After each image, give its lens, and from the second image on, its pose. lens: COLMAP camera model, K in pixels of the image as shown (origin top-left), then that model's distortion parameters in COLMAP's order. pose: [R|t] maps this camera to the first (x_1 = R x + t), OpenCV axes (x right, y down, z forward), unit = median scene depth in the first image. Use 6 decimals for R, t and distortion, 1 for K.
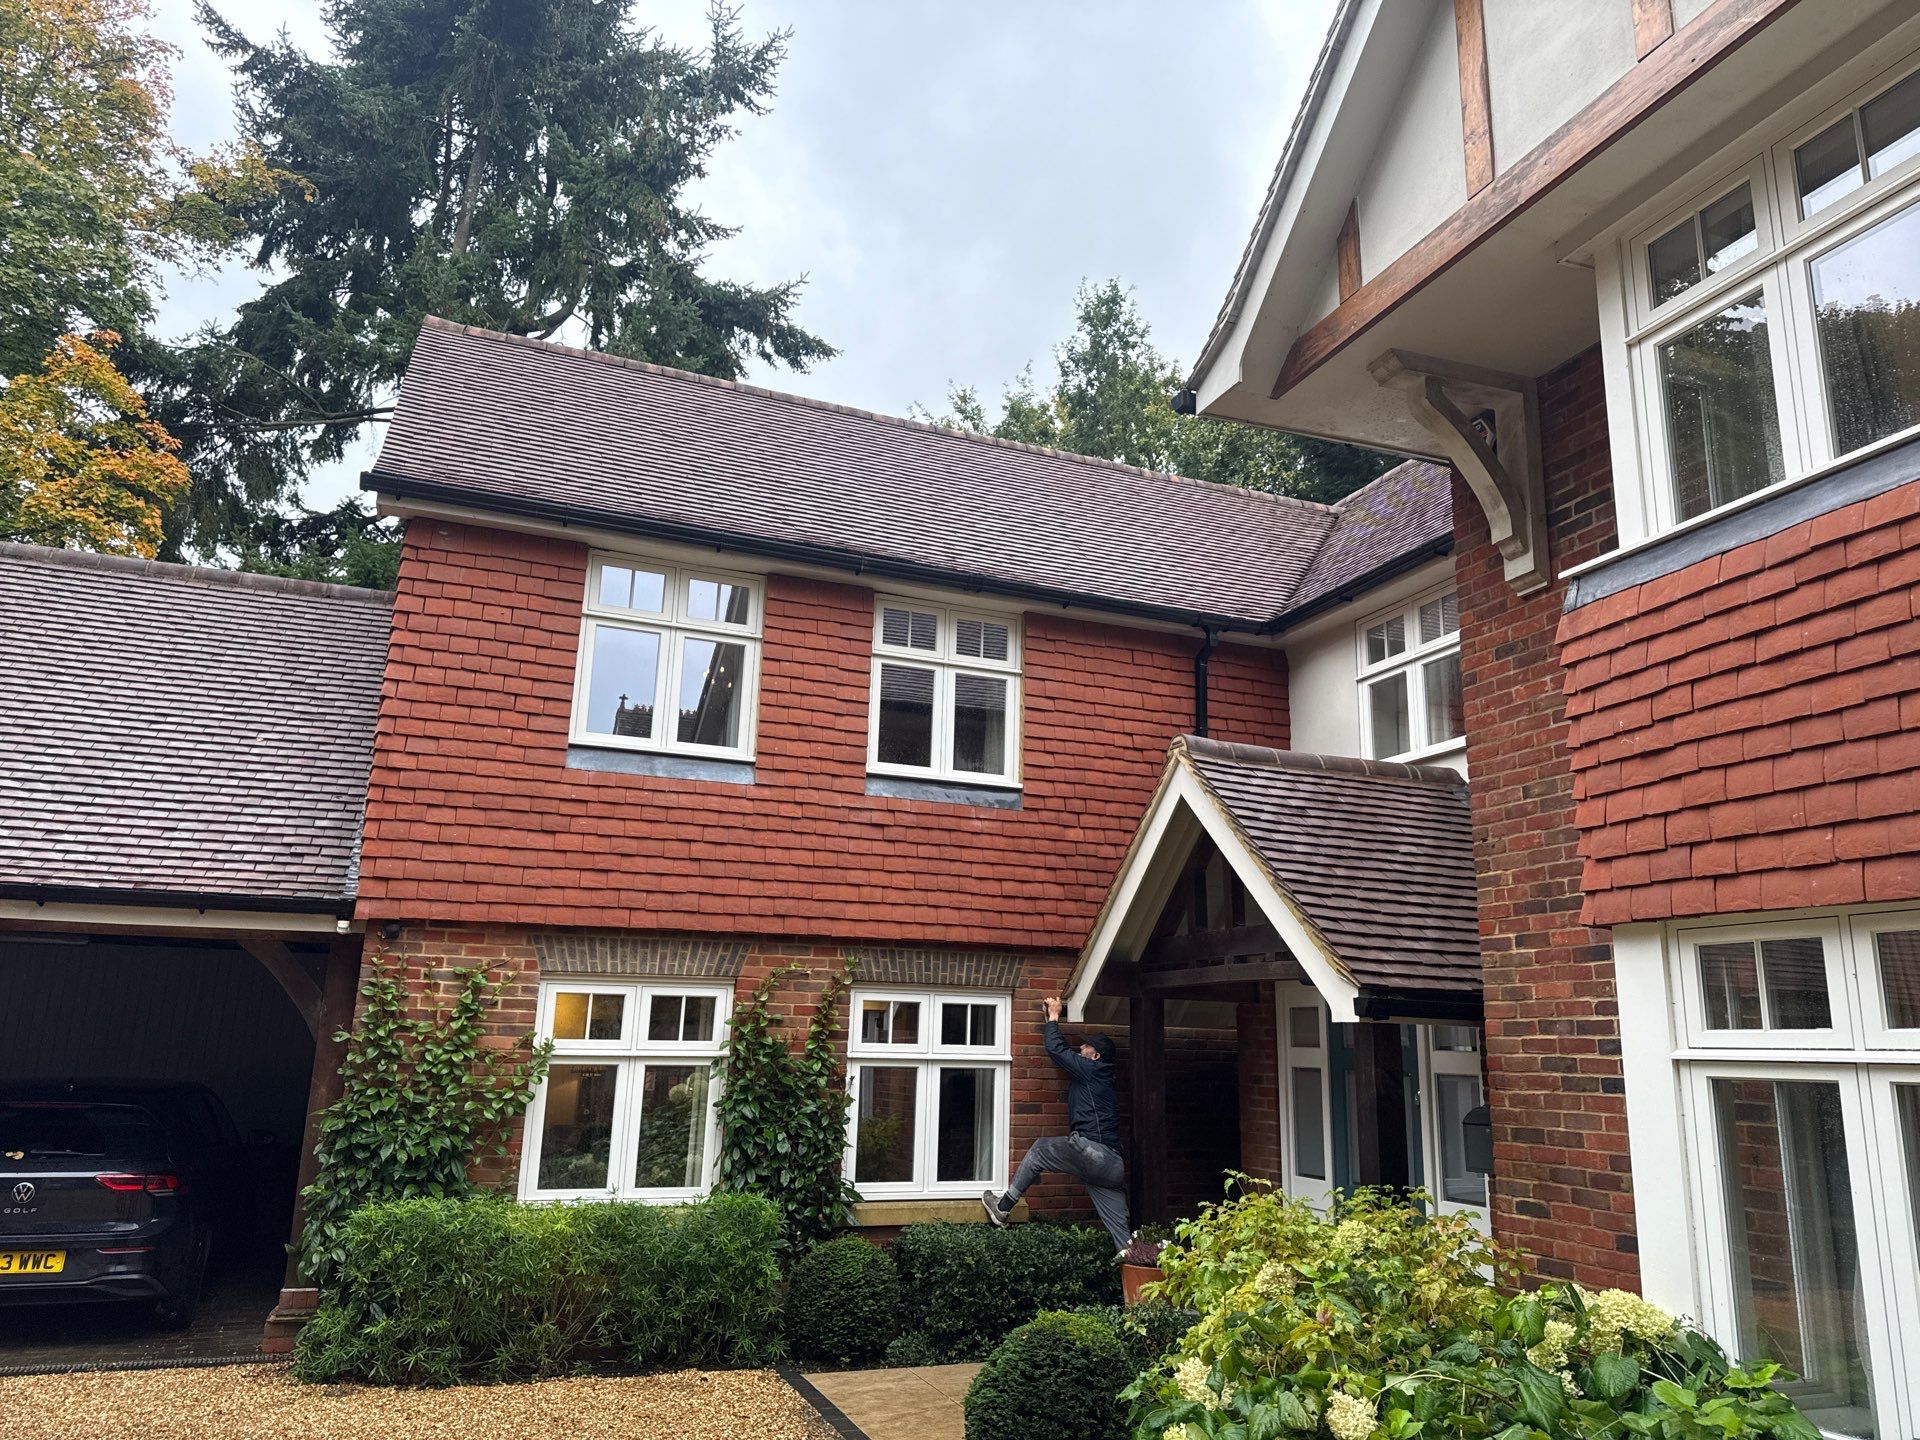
lens RADIAL K [[1334.1, 0, 979.6], [0, 1334.1, 726.3], [0, 0, 1]] dist [0.143664, -0.251006]
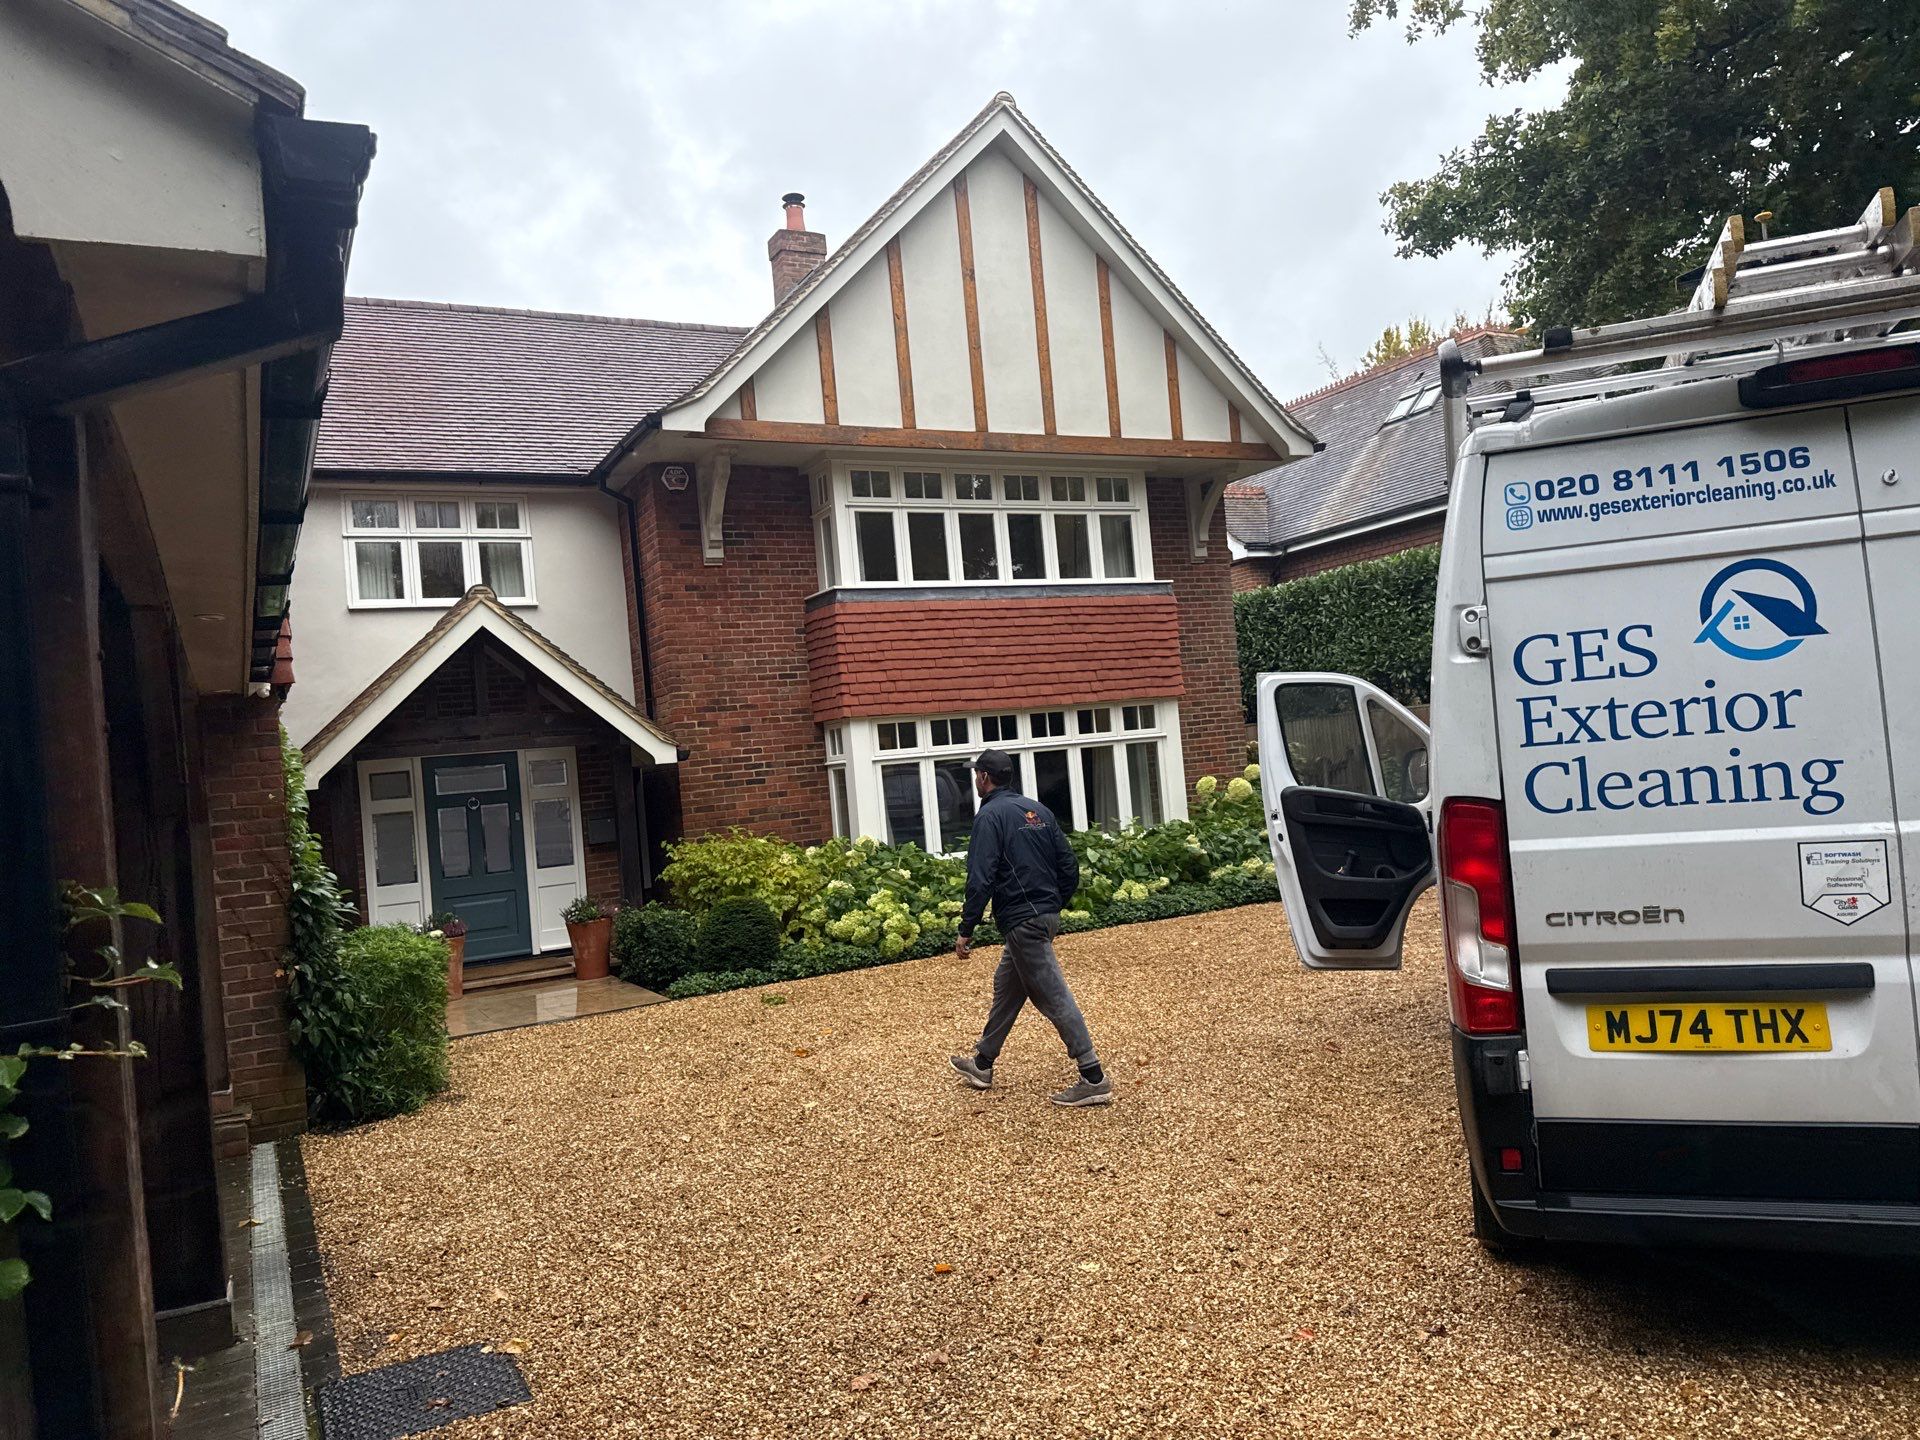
lens RADIAL K [[1335.6, 0, 962.3], [0, 1335.6, 730.4], [0, 0, 1]] dist [0.149643, -0.248121]
pose [[-0.107213, 0.016259, 0.994103, -1.346444], [-0.147949, 0.988473, -0.032123, 0.130468], [-0.983167, -0.150521, -0.103572, 0.601205]]
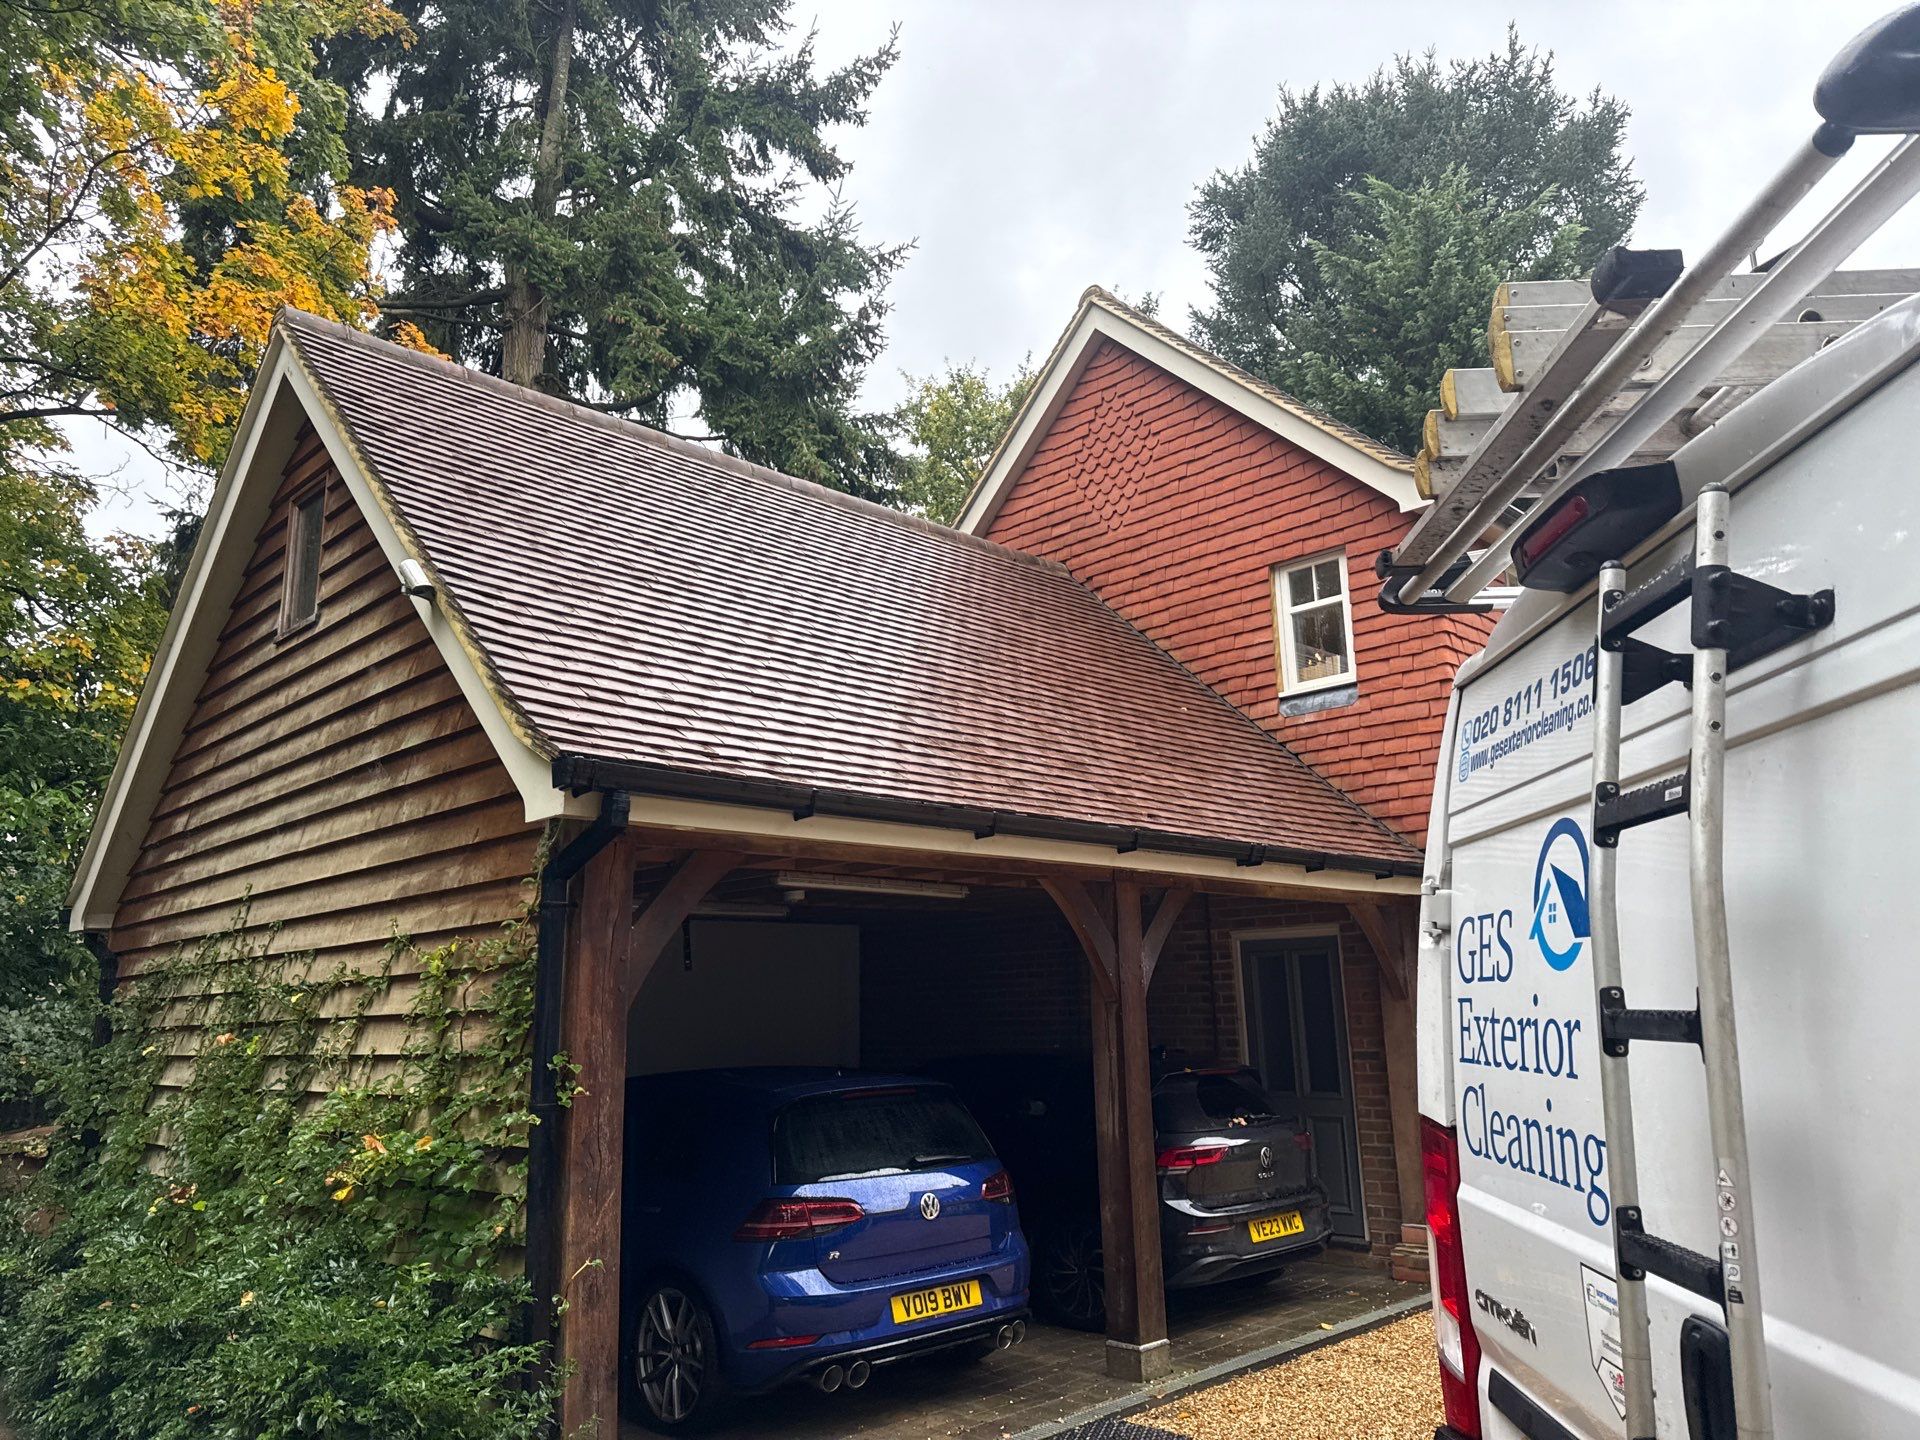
lens RADIAL K [[1336.6, 0, 960.0], [0, 1336.6, 720.0], [0, 0, 1]] dist [0.093951, -0.130361]
pose [[0.921330, 0.041056, 0.386608, -1.192633], [-0.049144, 0.998731, 0.011055, 0.018645], [-0.385663, -0.029185, 0.922178, 0.143997]]
